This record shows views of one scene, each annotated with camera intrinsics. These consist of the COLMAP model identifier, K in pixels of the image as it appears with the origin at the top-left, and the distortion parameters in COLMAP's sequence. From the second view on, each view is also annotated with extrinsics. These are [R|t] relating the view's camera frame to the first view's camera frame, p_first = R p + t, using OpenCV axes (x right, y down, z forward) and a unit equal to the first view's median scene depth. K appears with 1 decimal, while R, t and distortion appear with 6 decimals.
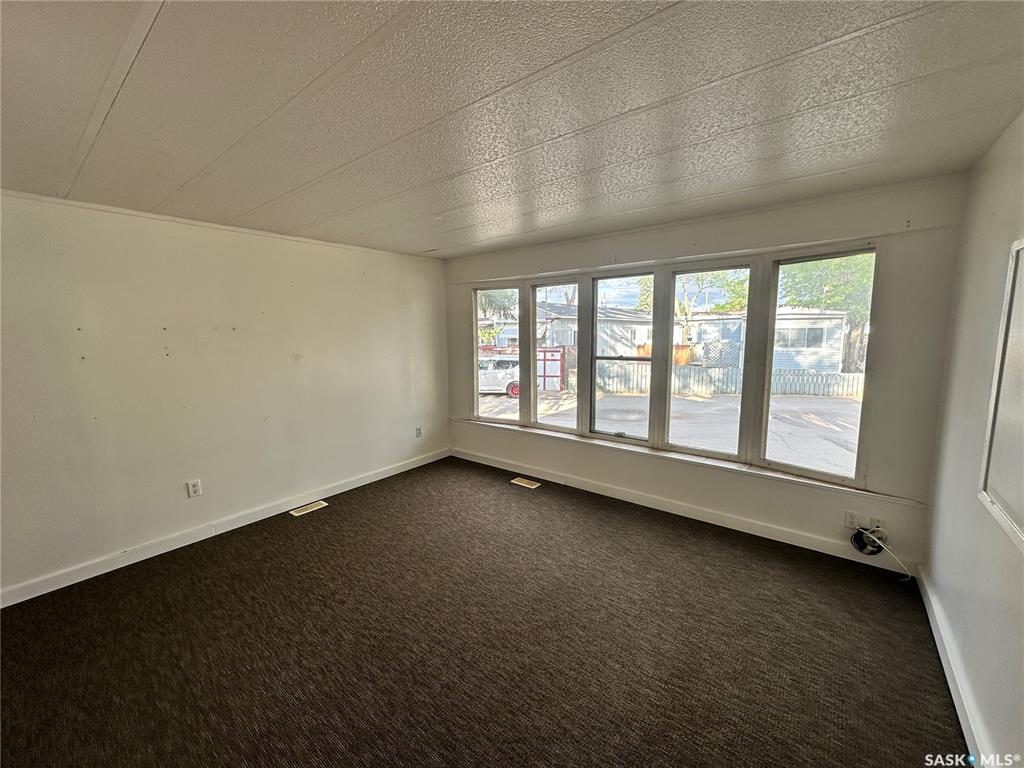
lens RADIAL K [[408.6, 0, 506.5], [0, 408.6, 382.8], [0, 0, 1]] dist [-0.013914, -0.000155]
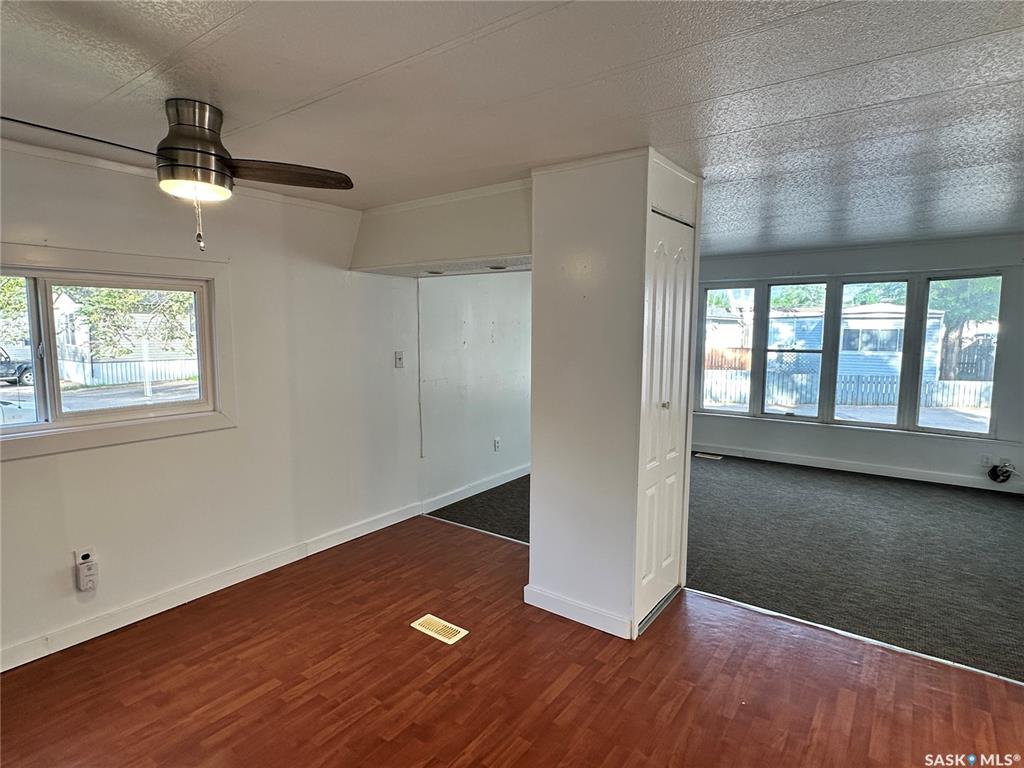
lens RADIAL K [[556.8, 0, 509.8], [0, 556.8, 388.7], [0, 0, 1]] dist [-0.000203, -0.000234]
pose [[0.998675, 0.006551, 0.051038, -0.630443], [-0.005551, 0.999791, -0.019692, 0.087304], [-0.051157, 0.019383, 0.998503, -0.595729]]
